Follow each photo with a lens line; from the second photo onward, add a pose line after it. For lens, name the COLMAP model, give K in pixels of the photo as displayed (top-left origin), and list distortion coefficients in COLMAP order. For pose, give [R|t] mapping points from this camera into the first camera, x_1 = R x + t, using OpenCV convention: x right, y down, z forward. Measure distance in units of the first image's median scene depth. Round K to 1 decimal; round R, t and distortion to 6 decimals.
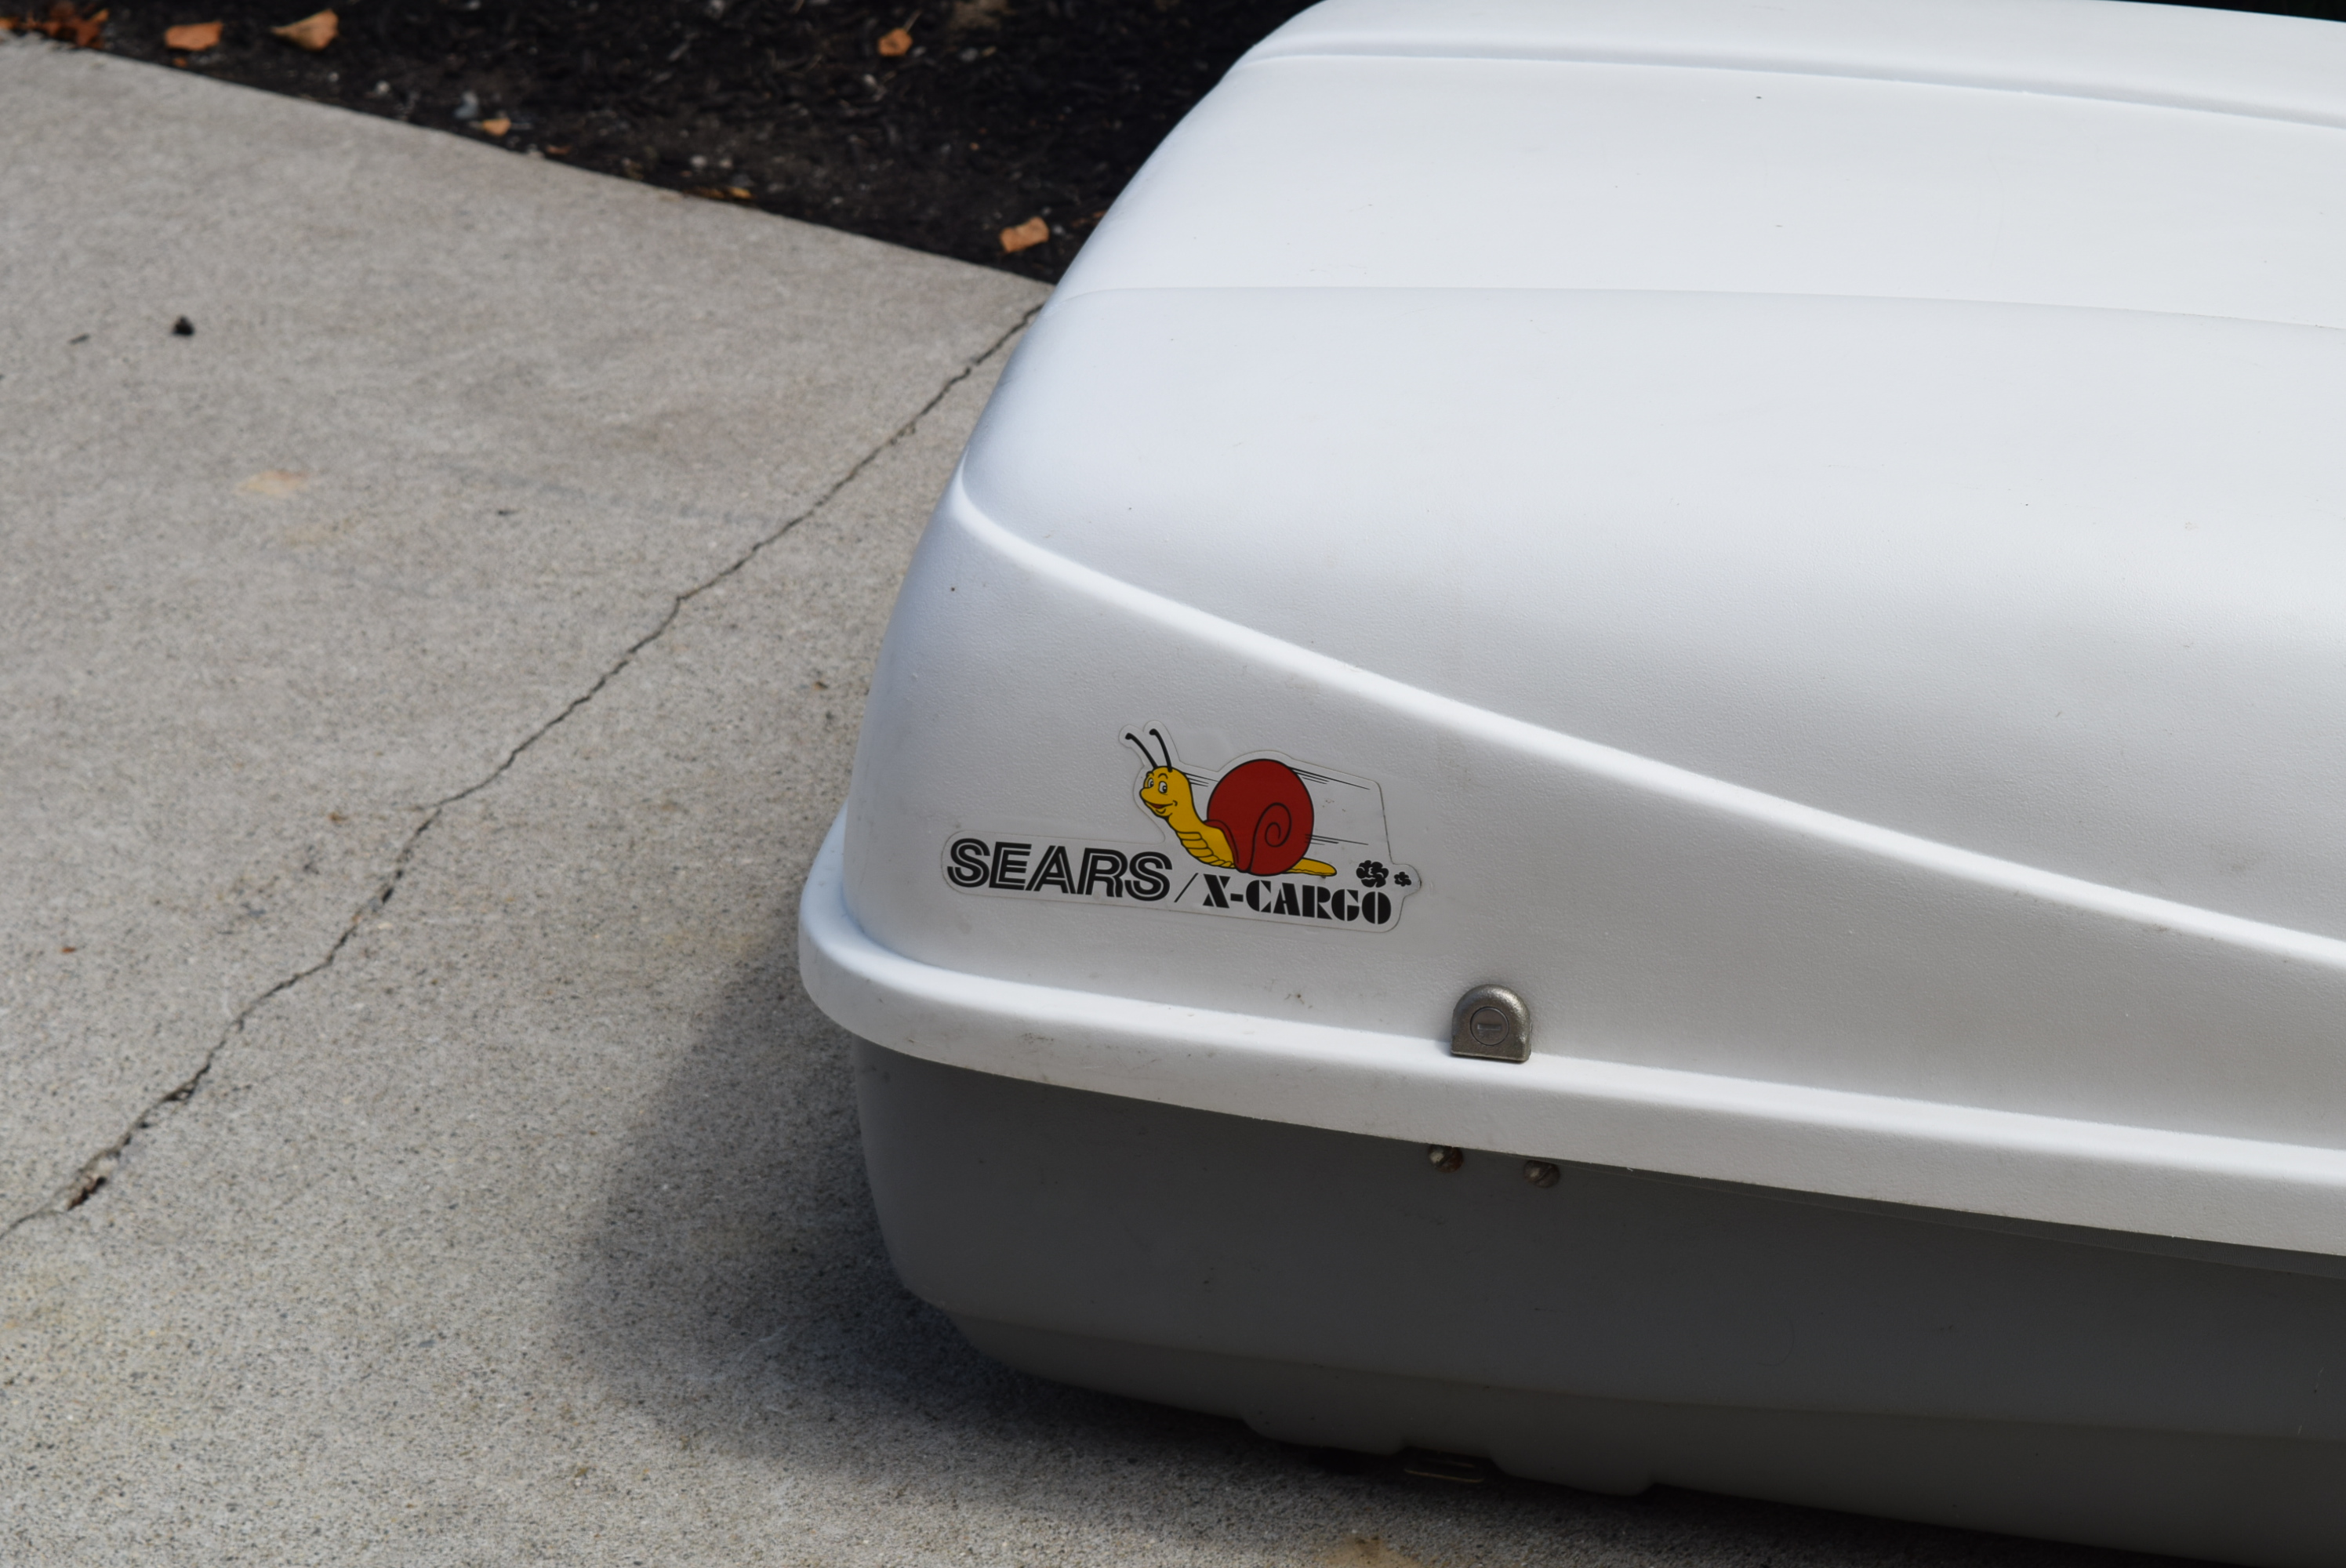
lens RADIAL K [[5199.9, 0, 1168.5], [0, 5199.9, 780.9], [0, 0, 1]] dist [-0.062548, 0.000000]
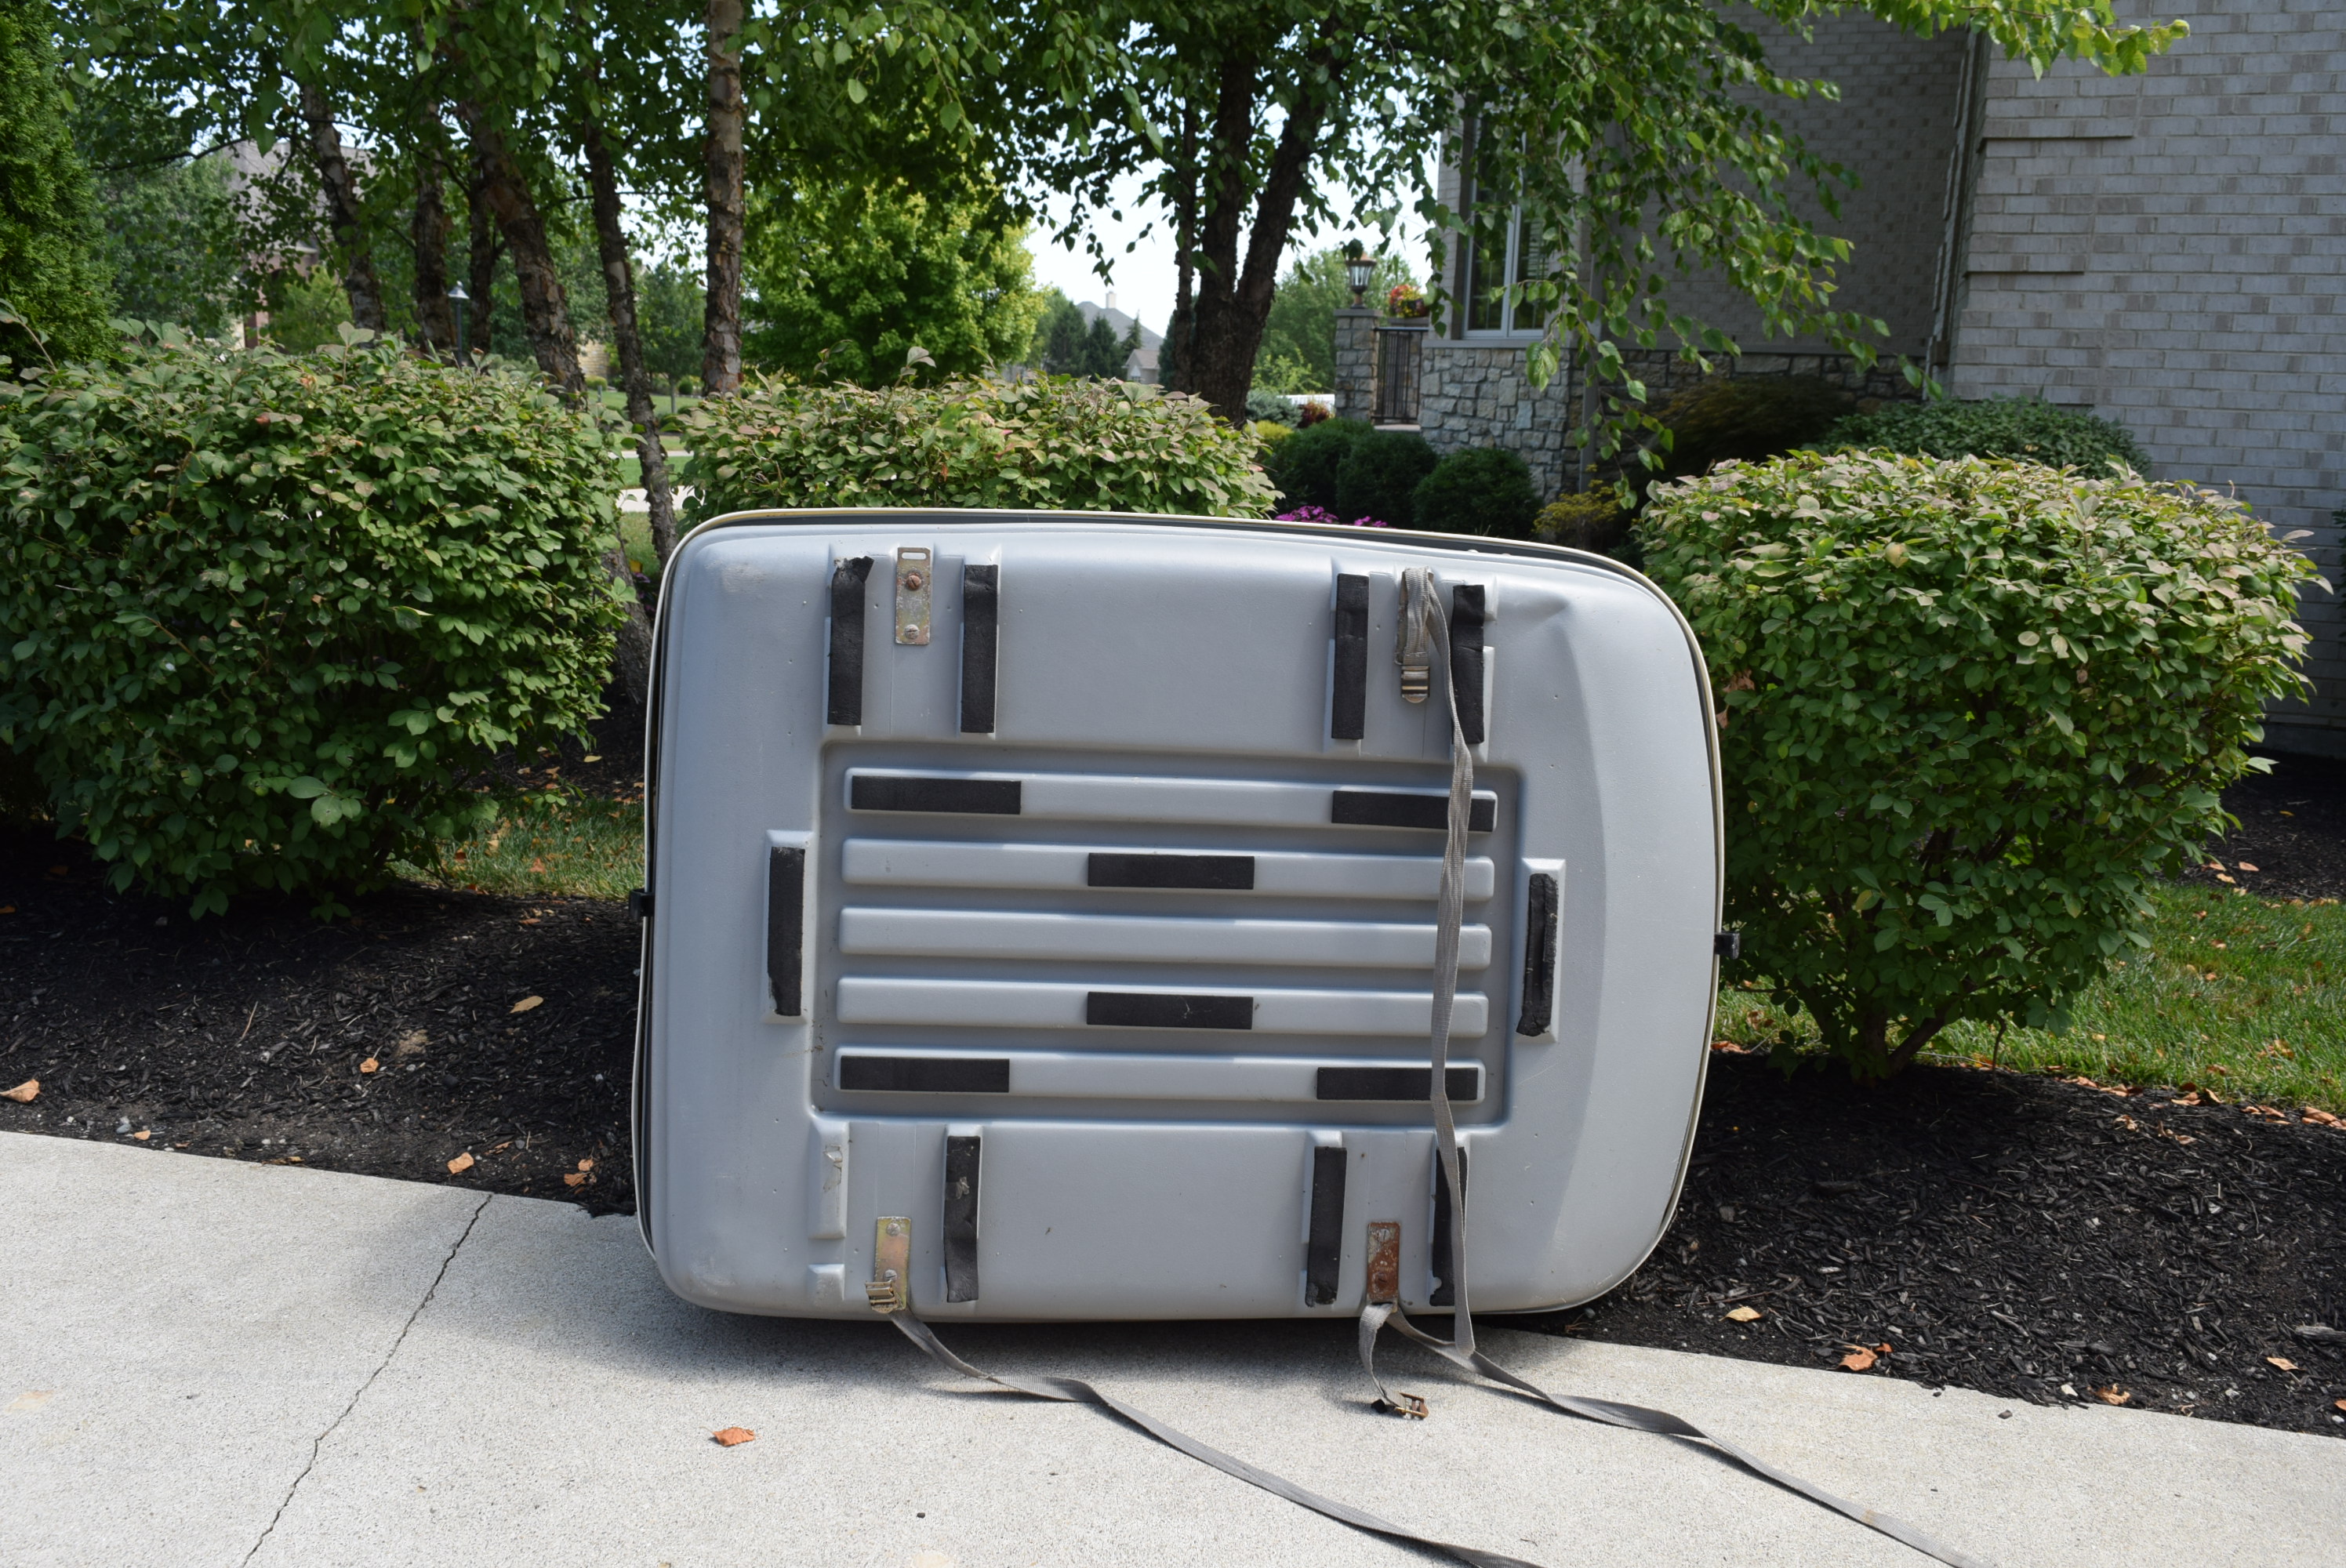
lens RADIAL K [[1860.6, 0, 1168.5], [0, 1860.6, 794.3], [0, 0, 1]] dist [-0.015832, 0.007552]
pose [[0.912397, -0.057737, 0.405213, -0.076057], [0.147412, 0.969919, -0.193719, -0.083895], [-0.381839, 0.236482, 0.893463, 0.319935]]
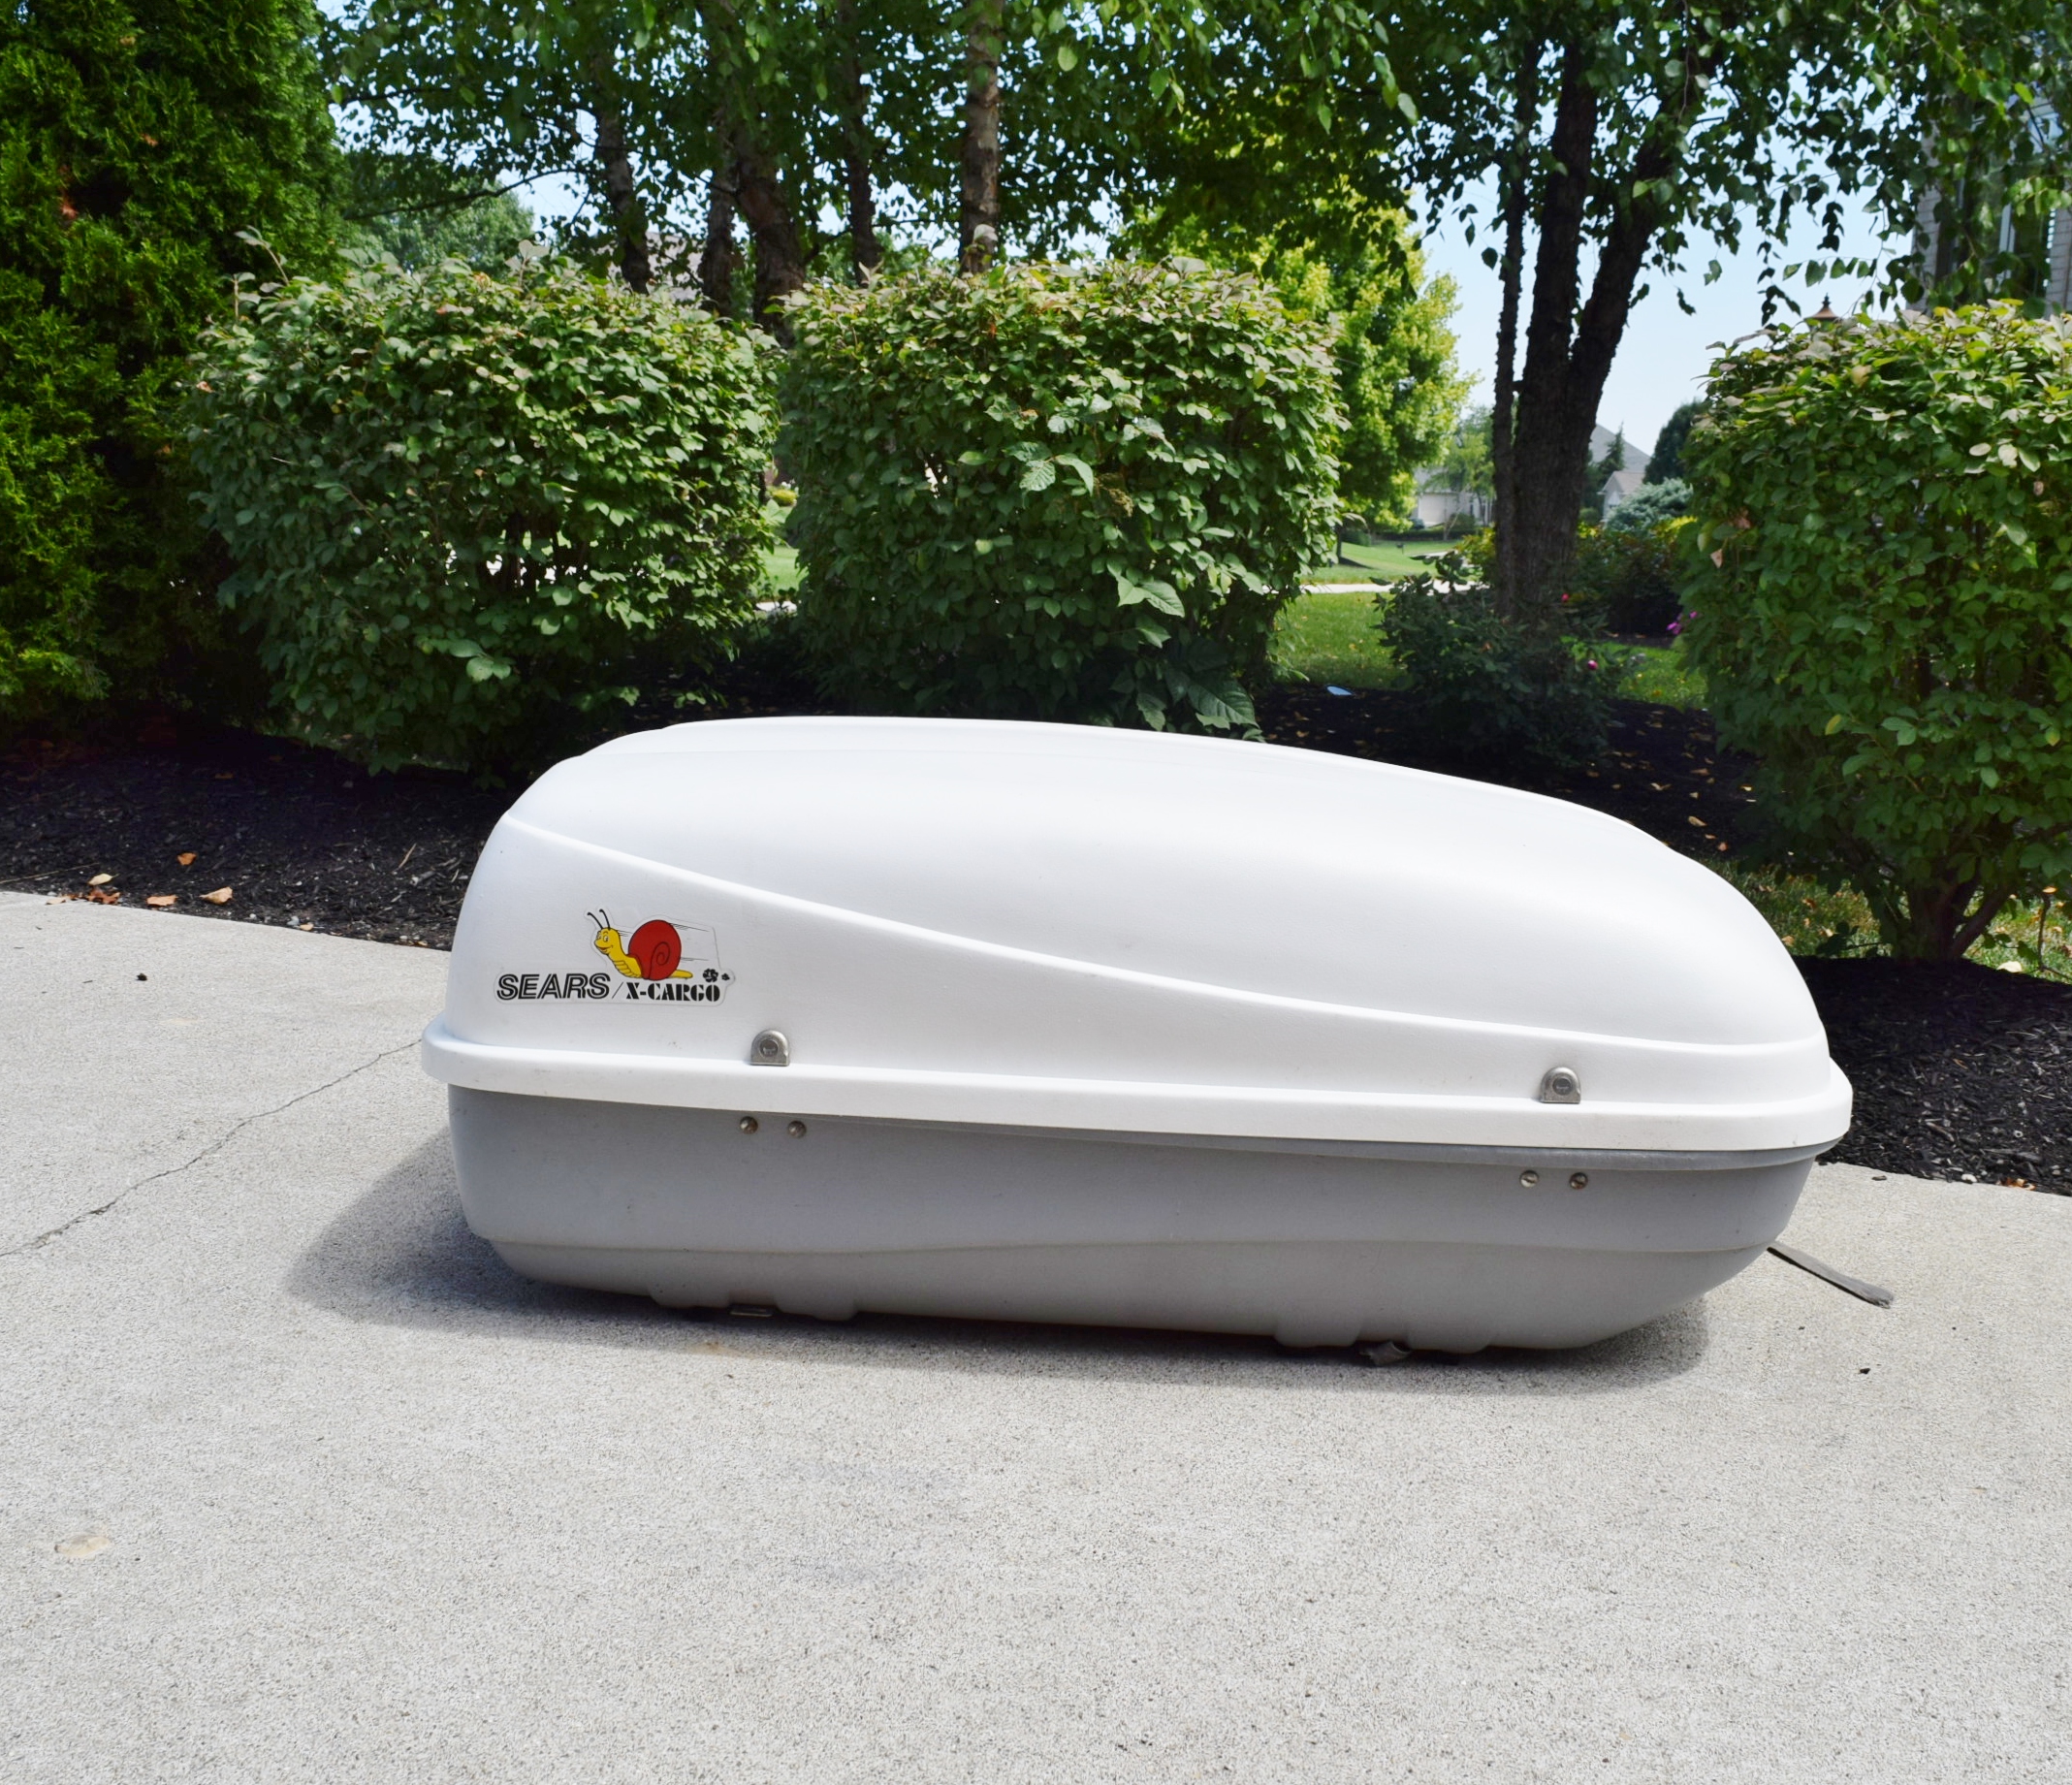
lens RADIAL K [[2222.7, 0, 1055.4], [0, 2222.7, 890.1], [0, 0, 1]] dist [-0.014129, 0.000000]
pose [[0.982979, -0.000975, 0.183715, 0.008240], [0.048062, 0.966524, -0.252034, 0.143019], [-0.177320, 0.256574, 0.950120, 0.095926]]
